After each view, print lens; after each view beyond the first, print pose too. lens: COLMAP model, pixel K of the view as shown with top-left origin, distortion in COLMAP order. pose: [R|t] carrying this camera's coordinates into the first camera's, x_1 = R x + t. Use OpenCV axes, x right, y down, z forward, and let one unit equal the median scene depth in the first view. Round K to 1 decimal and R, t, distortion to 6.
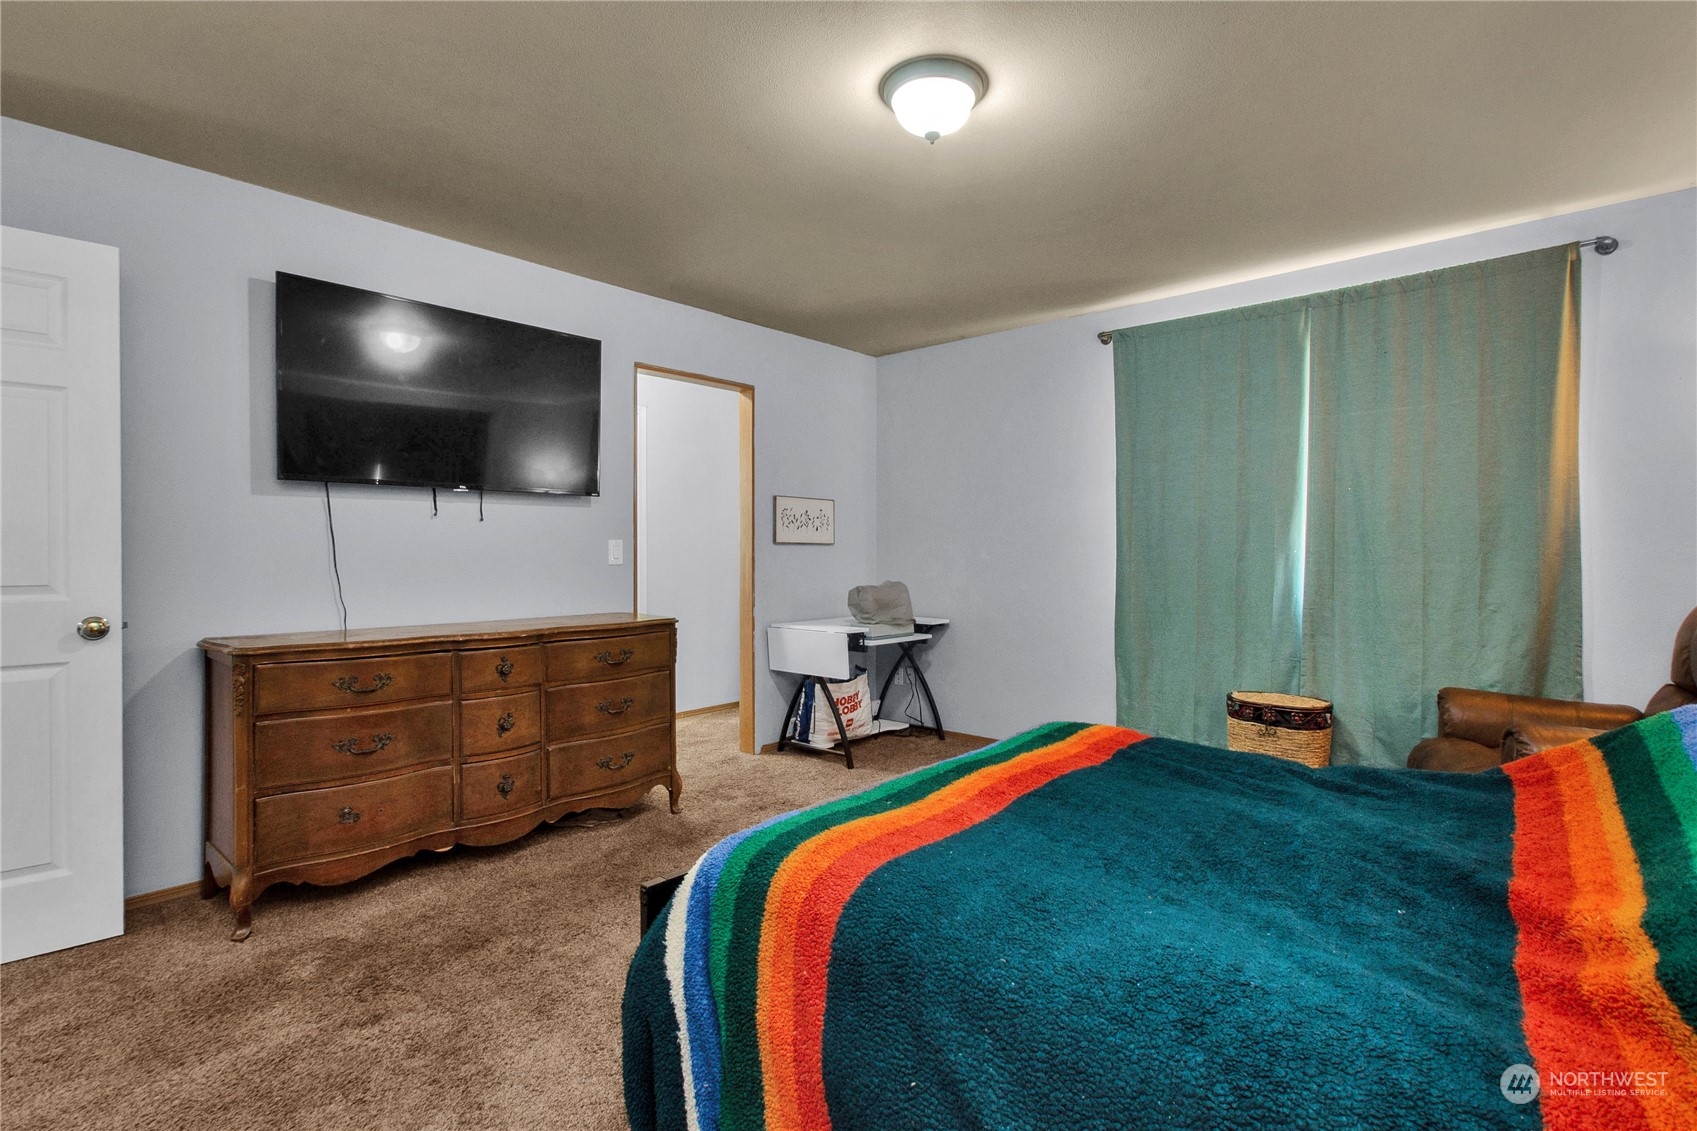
lens RADIAL K [[804.3, 0, 854.7], [0, 804.3, 559.3], [0, 0, 1]] dist [-0.029349, 0.010693]
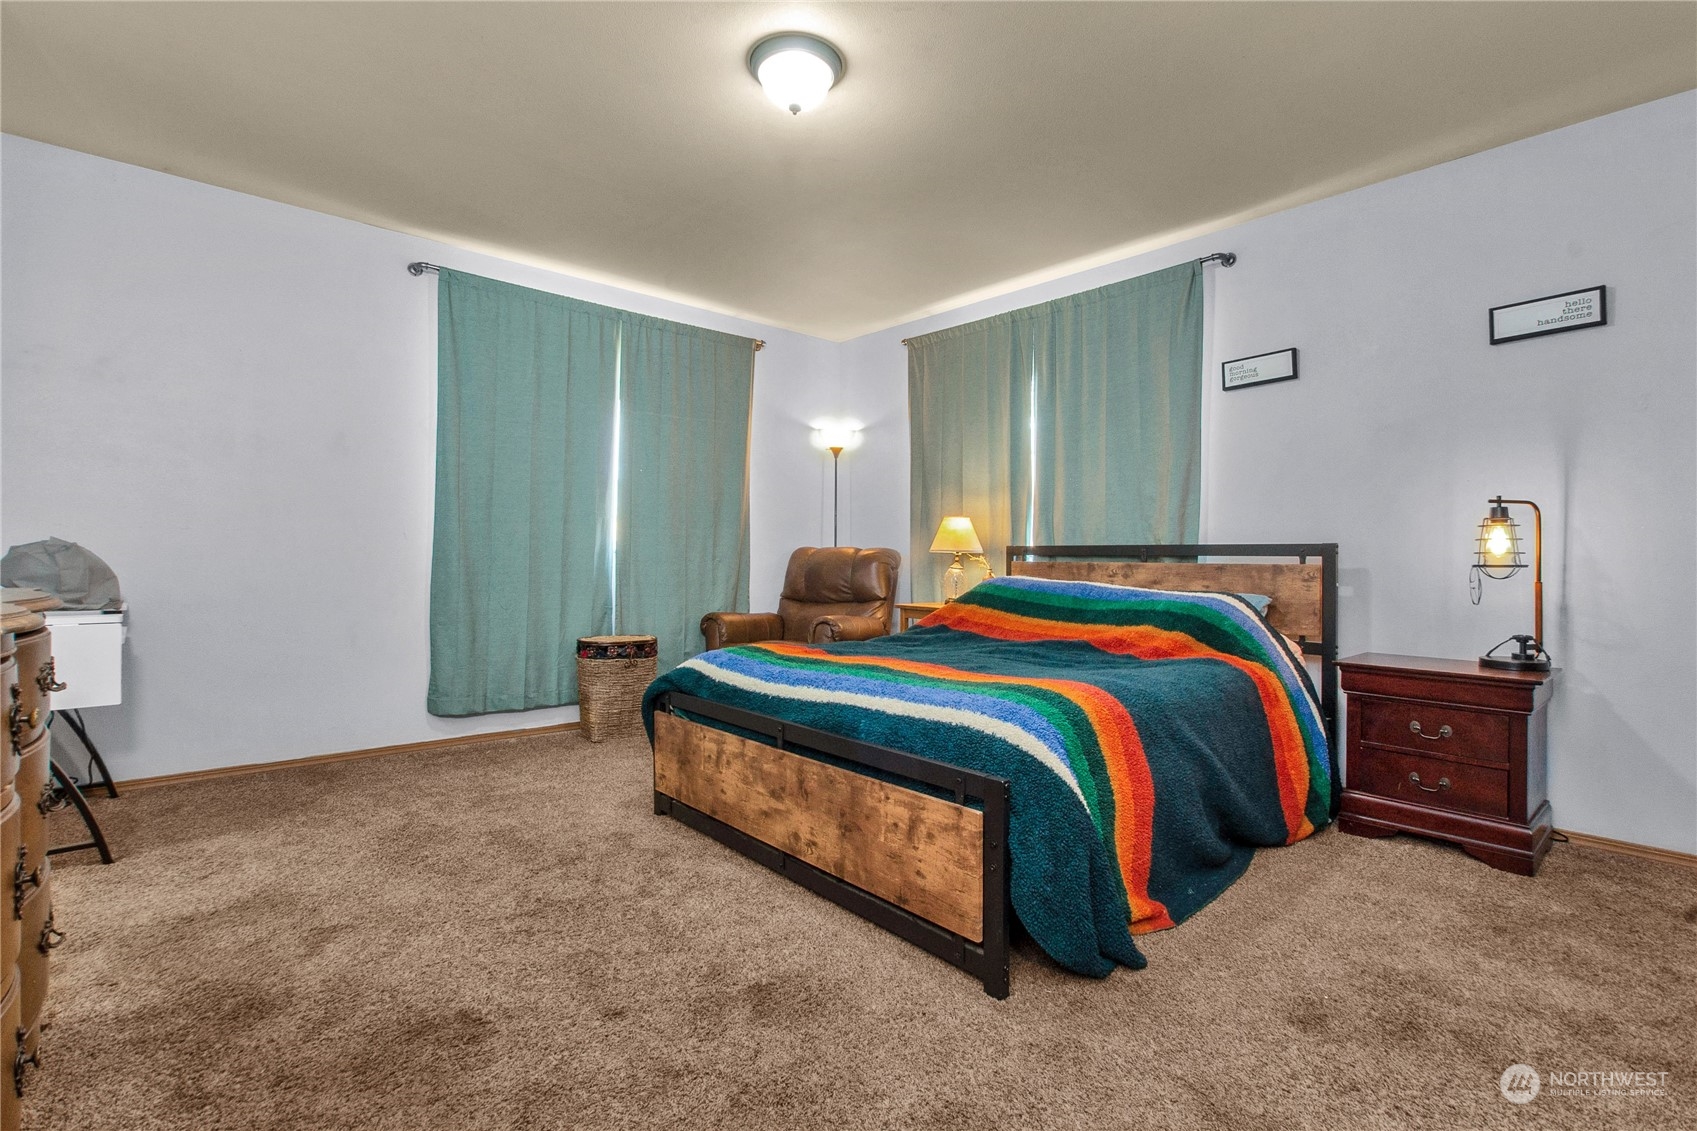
lens RADIAL K [[804.3, 0, 854.7], [0, 804.3, 559.3], [0, 0, 1]] dist [-0.029349, 0.010693]
pose [[0.111578, -0.003973, 0.993748, -0.622377], [-0.010156, 0.999935, 0.005138, 0.044787], [-0.993704, -0.010666, 0.111531, 0.504130]]
